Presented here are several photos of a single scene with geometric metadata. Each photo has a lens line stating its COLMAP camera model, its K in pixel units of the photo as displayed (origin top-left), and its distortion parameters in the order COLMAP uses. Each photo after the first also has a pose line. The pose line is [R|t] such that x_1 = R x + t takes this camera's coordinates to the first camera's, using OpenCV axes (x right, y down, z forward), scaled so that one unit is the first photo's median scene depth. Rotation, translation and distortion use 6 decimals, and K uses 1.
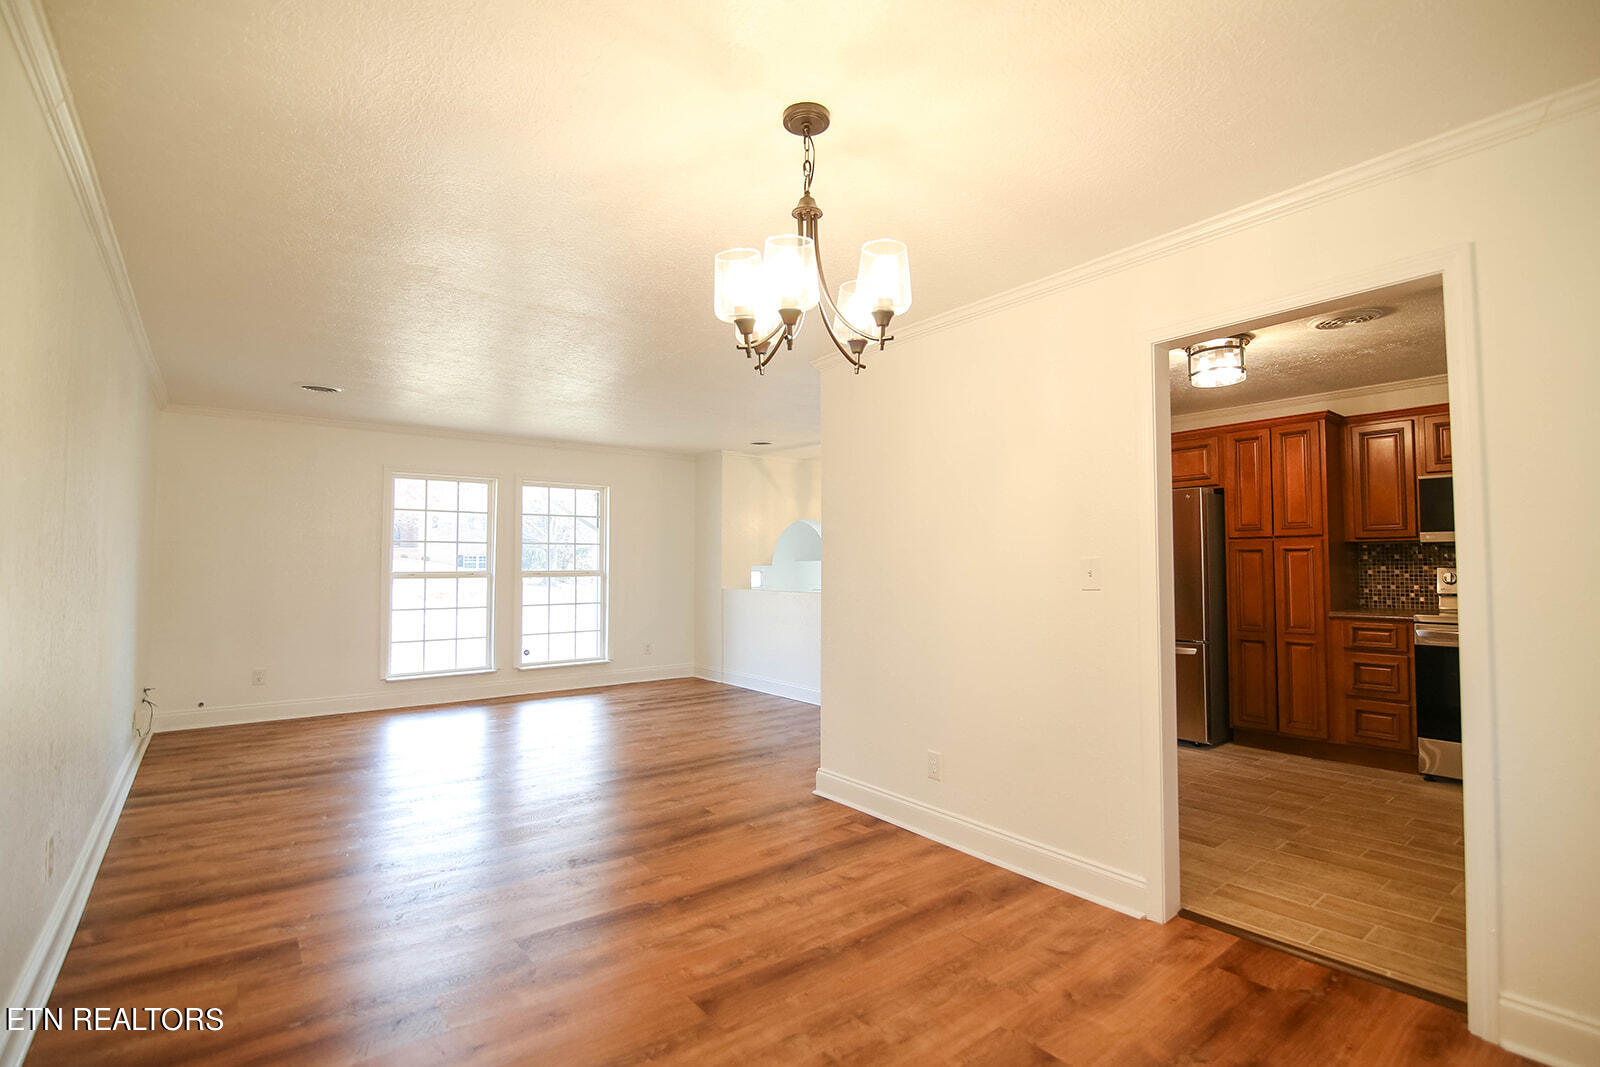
lens RADIAL K [[744.5, 0, 808.3], [0, 744.5, 534.0], [0, 0, 1]] dist [-0.022380, 0.000895]
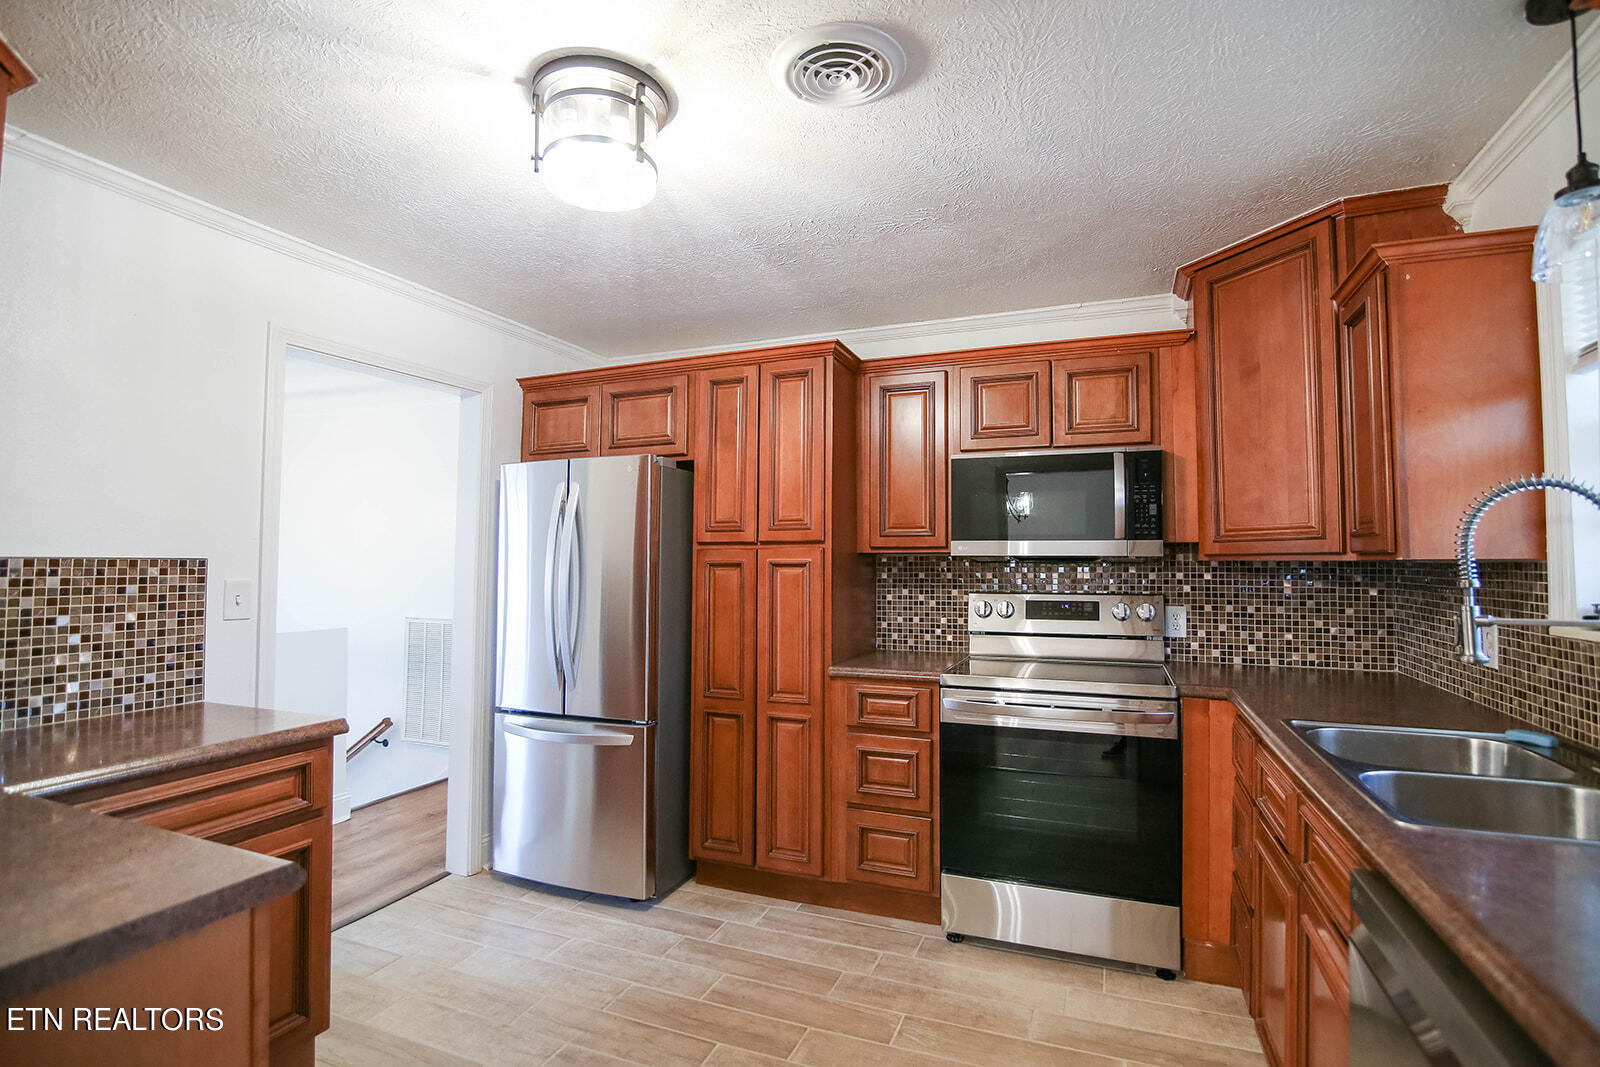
lens RADIAL K [[744.5, 0, 805.5], [0, 744.5, 532.6], [0, 0, 1]] dist [-0.022380, 0.000895]
pose [[0.870938, 0.029029, 0.490536, 0.371423], [-0.028028, 0.999563, -0.009391, 0.000227], [-0.490594, -0.005570, 0.871371, 0.455497]]
